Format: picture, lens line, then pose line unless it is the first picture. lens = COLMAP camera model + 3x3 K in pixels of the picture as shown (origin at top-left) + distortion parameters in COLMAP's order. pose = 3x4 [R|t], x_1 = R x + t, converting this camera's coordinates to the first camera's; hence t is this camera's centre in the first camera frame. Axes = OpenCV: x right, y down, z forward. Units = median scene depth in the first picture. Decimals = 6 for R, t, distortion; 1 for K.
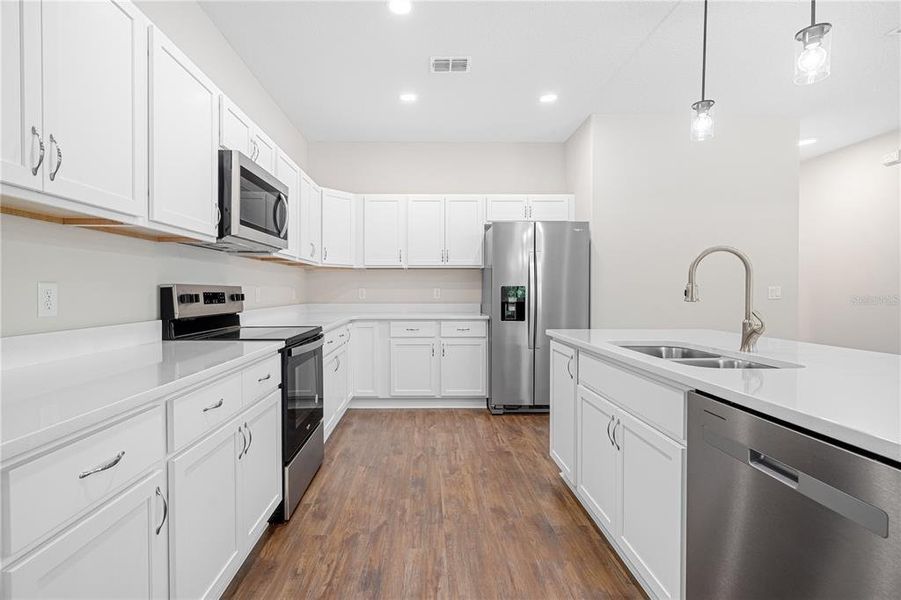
lens RADIAL K [[438.8, 0, 428.5], [0, 438.8, 294.9], [0, 0, 1]] dist [-0.003892, 0.000166]
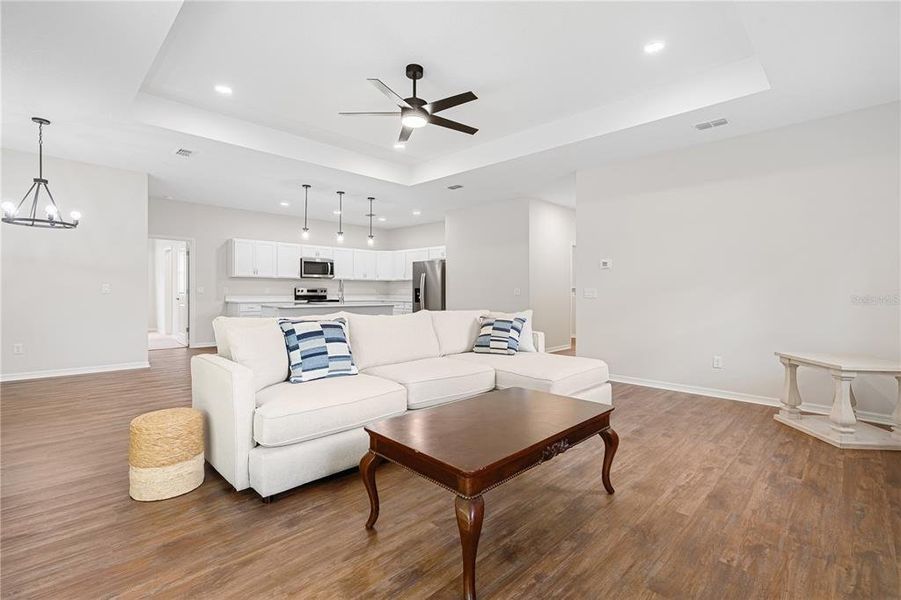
lens RADIAL K [[438.8, 0, 428.5], [0, 438.8, 294.9], [0, 0, 1]] dist [-0.003892, 0.000166]
pose [[0.642972, 0.014569, -0.765751, 2.981186], [-0.013733, 0.999878, 0.007492, -0.001562], [0.765767, 0.005699, 0.643093, -0.697386]]
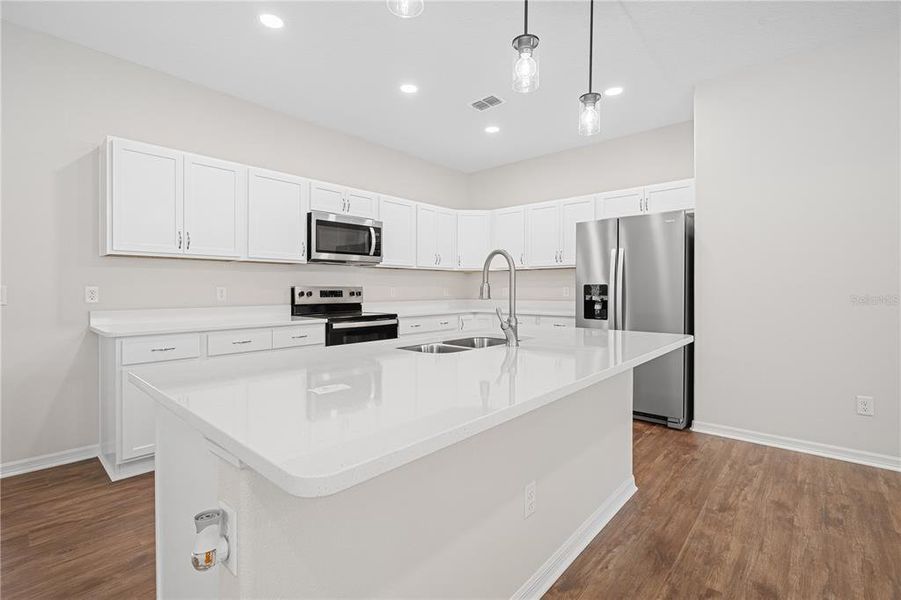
lens RADIAL K [[420.0, 0, 442.2], [0, 420.0, 299.0], [0, 0, 1]] dist [-0.001273, 0.001032]
pose [[0.725342, 0.016506, -0.688190, 0.882609], [-0.005311, 0.999817, 0.018383, -0.004564], [0.688368, -0.009679, 0.725297, 0.090069]]
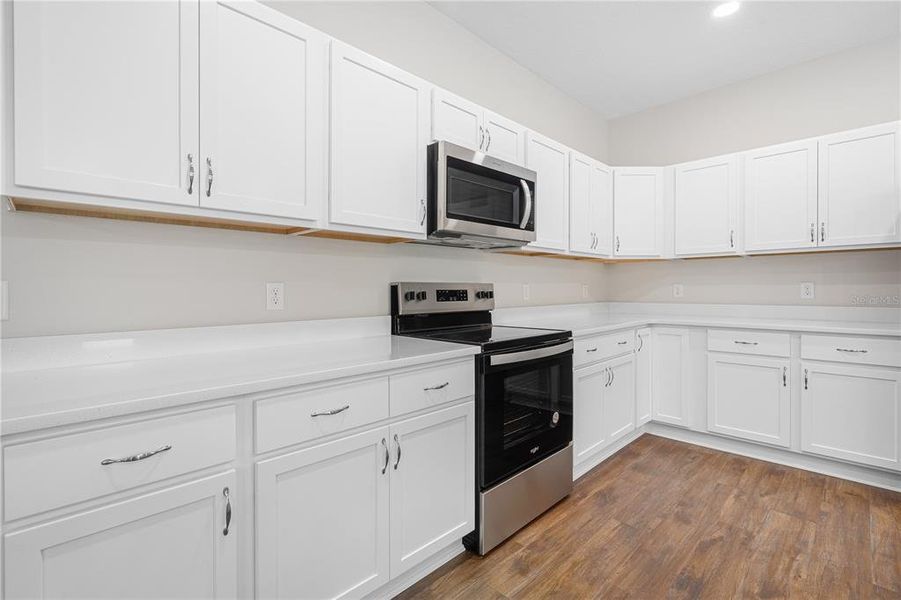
lens RADIAL K [[408.6, 0, 432.1], [0, 408.6, 290.4], [0, 0, 1]] dist [-0.001299, 0.000040]
pose [[0.677386, 0.001133, -0.735627, 0.155764], [-0.002968, 0.999995, -0.001193, -0.003084], [0.735622, 0.002991, 0.677386, 0.300600]]
